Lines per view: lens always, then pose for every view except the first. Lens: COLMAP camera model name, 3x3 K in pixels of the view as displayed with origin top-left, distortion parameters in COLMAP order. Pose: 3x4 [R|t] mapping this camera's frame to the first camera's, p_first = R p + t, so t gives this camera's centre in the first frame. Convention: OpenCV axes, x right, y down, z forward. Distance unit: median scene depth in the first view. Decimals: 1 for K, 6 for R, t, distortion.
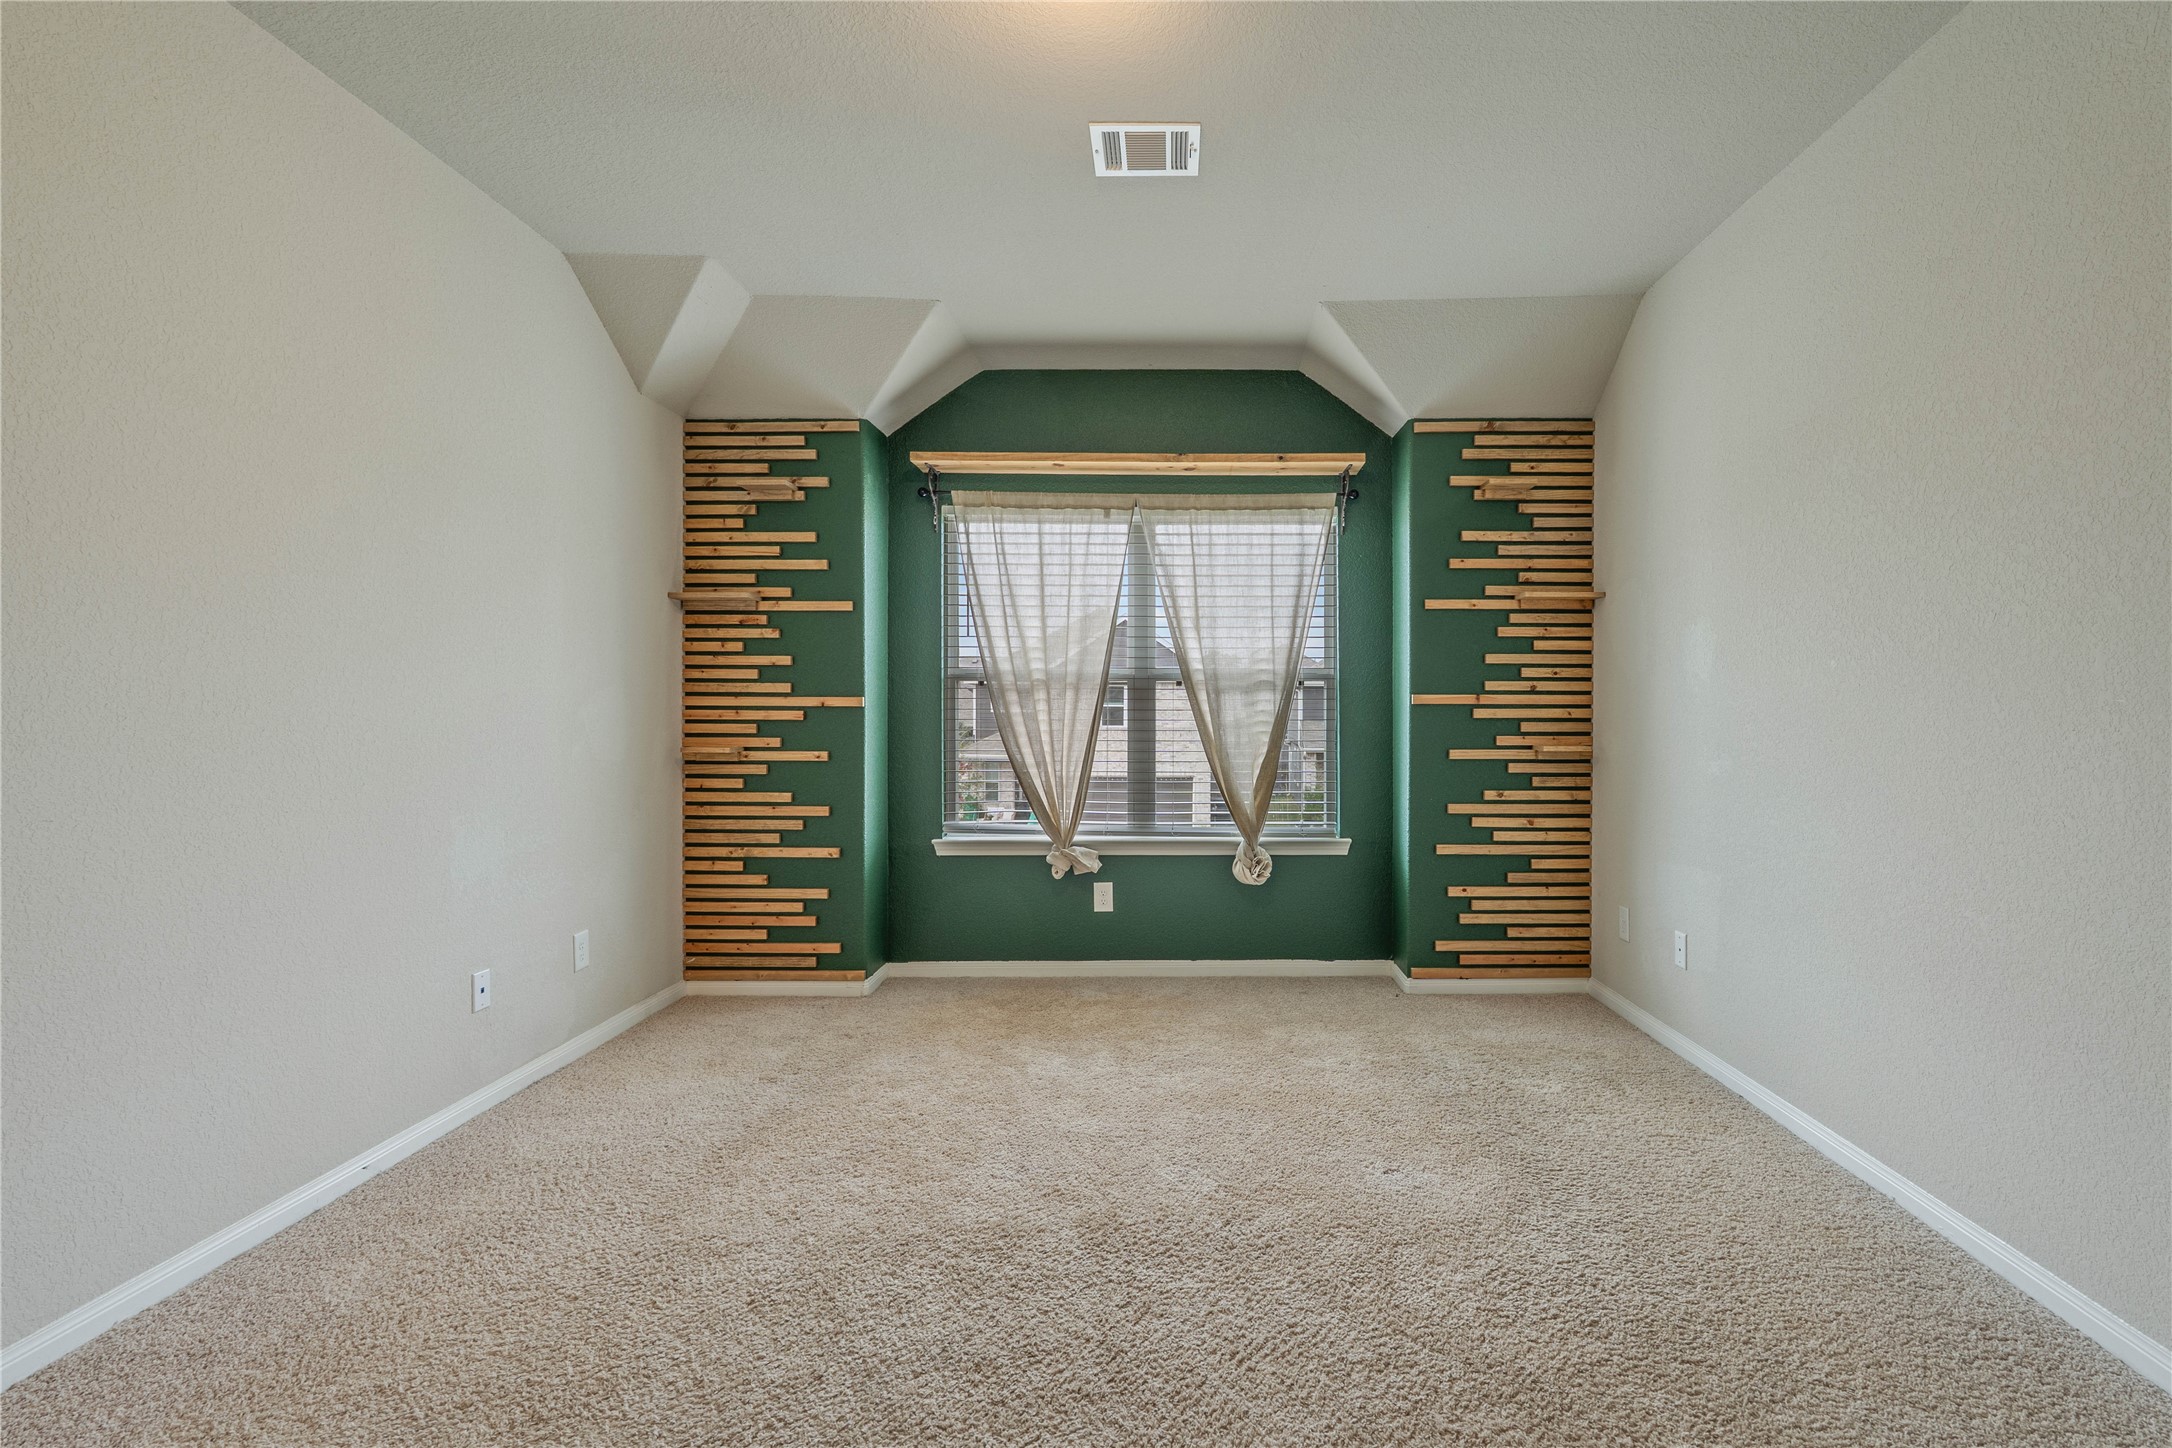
lens RADIAL K [[1022.3, 0, 1086.6], [0, 1022.3, 710.0], [0, 0, 1]] dist [-0.008556, 0.001767]
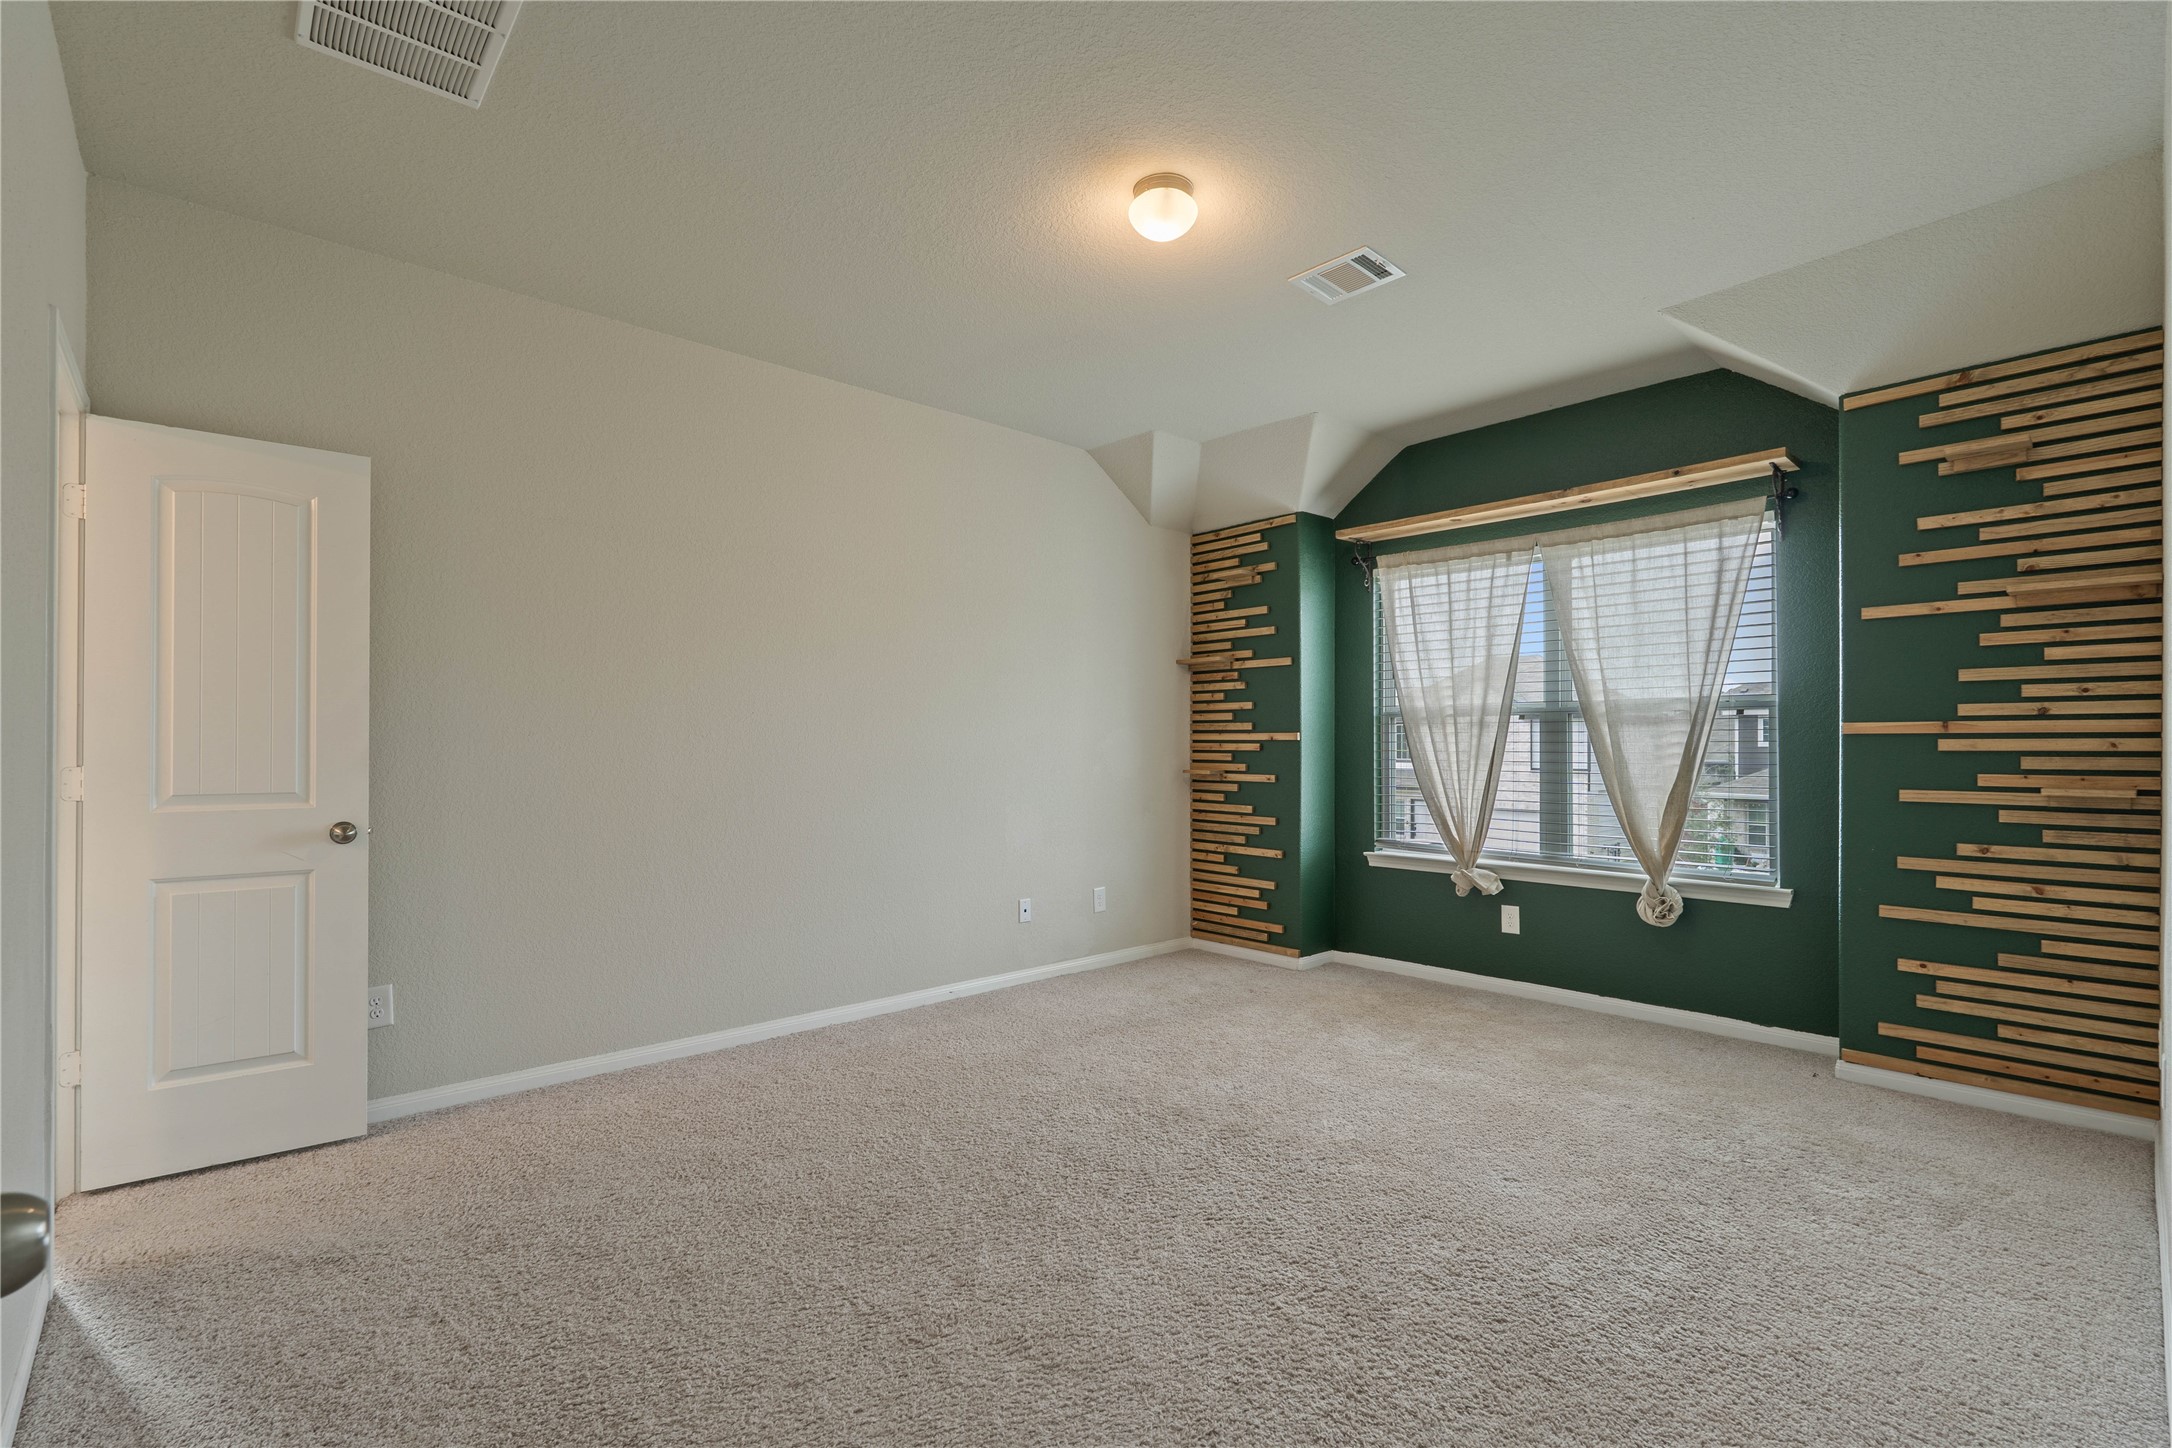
lens RADIAL K [[986.7, 0, 1102.8], [0, 986.7, 742.4], [0, 0, 1]] dist [-0.002370, 0.000135]
pose [[0.672618, -0.003039, -0.739983, 0.508182], [0.001245, 0.999995, -0.002975, 0.002726], [0.739989, 0.001080, 0.672618, 0.003183]]
